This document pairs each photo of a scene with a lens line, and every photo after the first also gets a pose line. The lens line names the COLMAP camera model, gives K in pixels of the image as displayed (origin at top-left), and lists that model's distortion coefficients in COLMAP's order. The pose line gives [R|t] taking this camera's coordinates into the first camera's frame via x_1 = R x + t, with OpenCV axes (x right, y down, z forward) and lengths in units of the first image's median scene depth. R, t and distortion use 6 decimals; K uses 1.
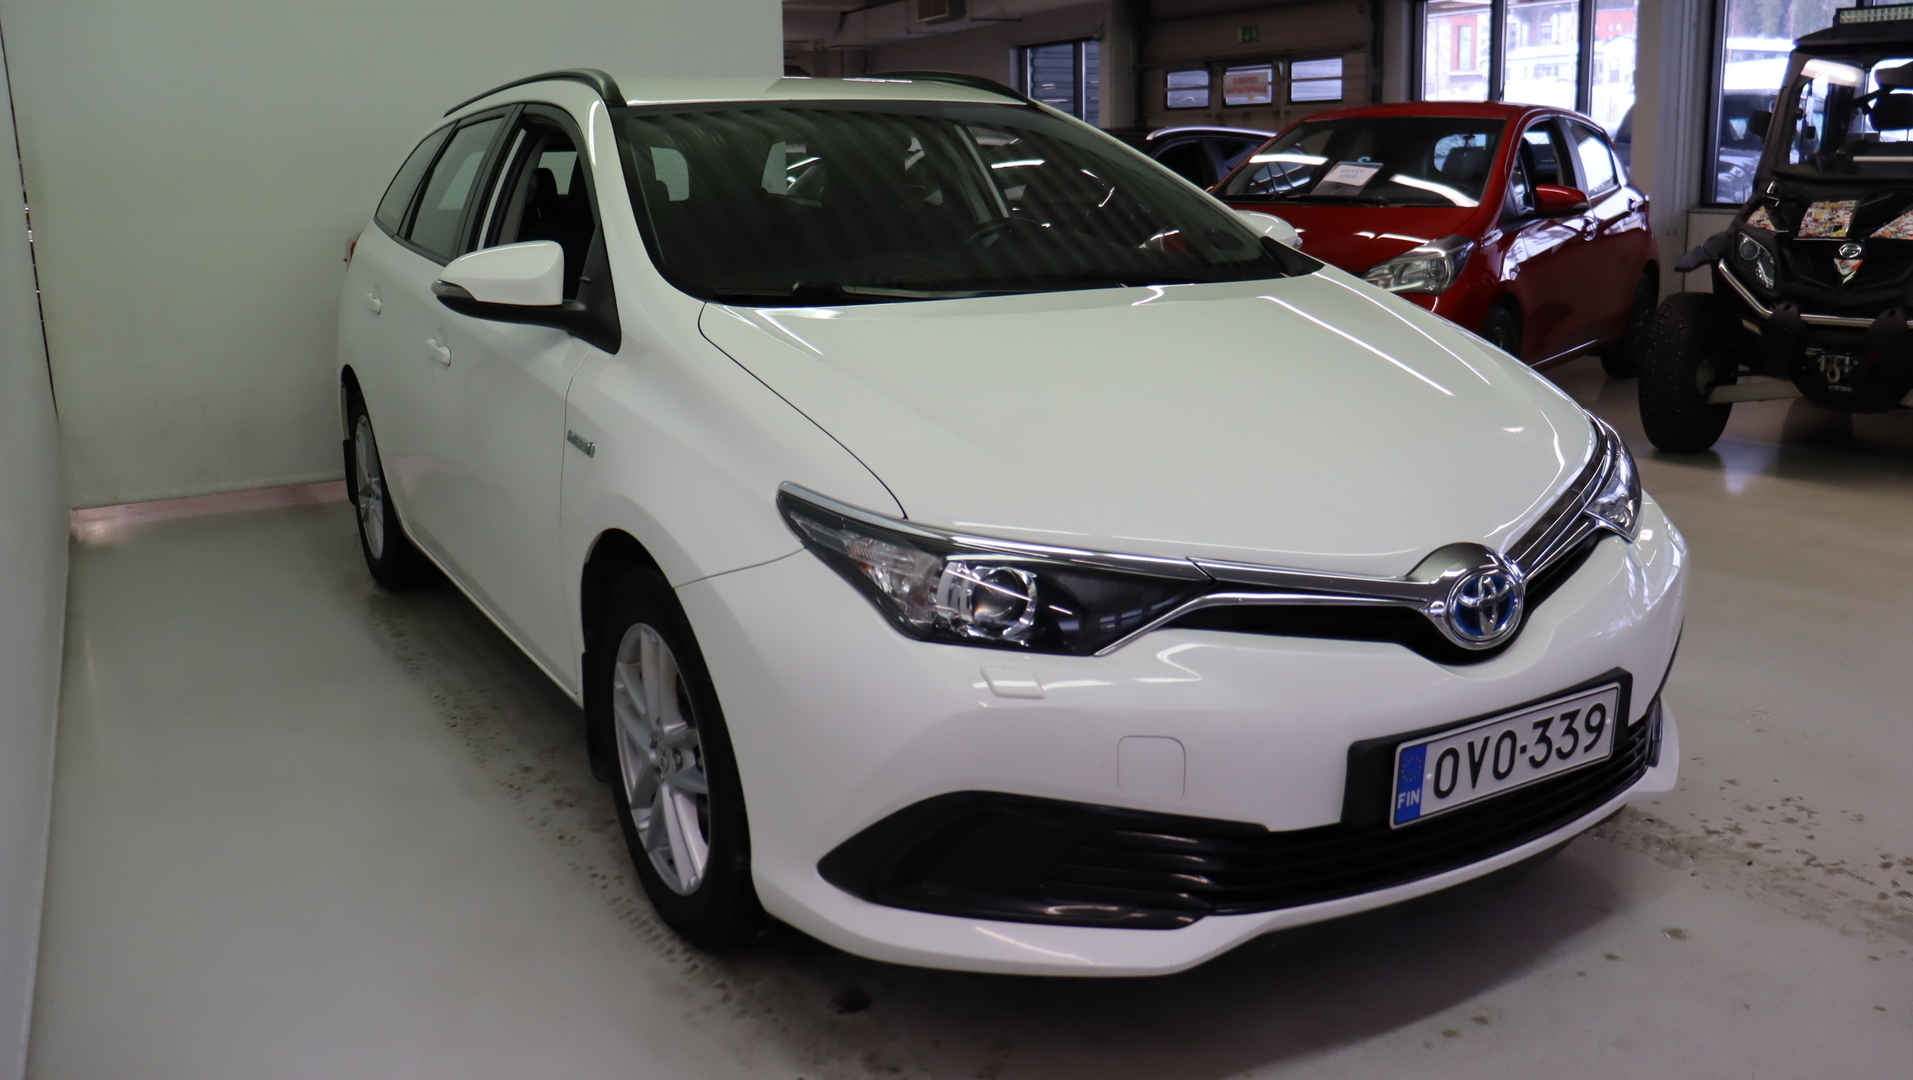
lens RADIAL K [[1657.8, 0, 957.6], [0, 1657.8, 534.6], [0, 0, 1]] dist [-0.154355, 0.149197]
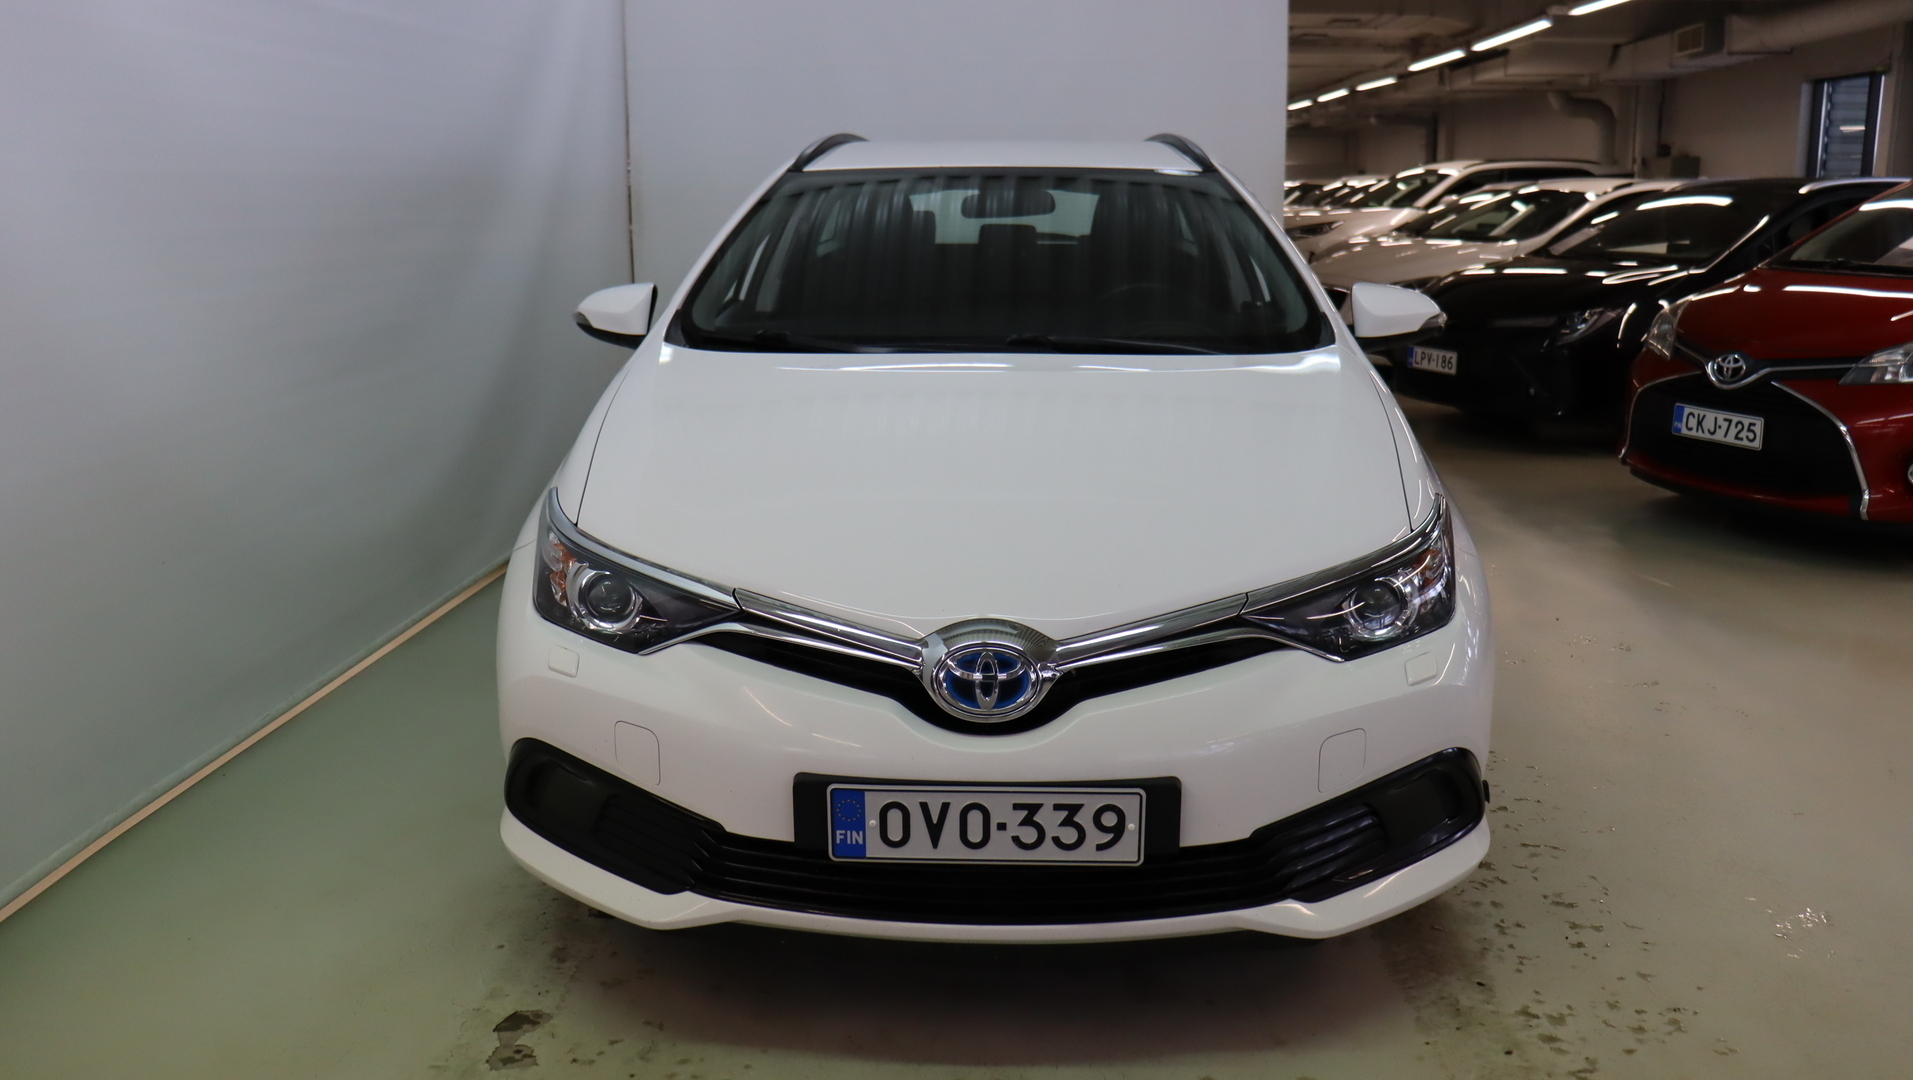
lens RADIAL K [[1657.8, 0, 969.1], [0, 1657.8, 532.2], [0, 0, 1]] dist [-0.154355, 0.149197]
pose [[0.826567, 0.130863, -0.547413, 0.866085], [-0.135974, 0.990215, 0.031404, -0.081117], [0.546166, 0.048477, 0.836273, 0.105356]]
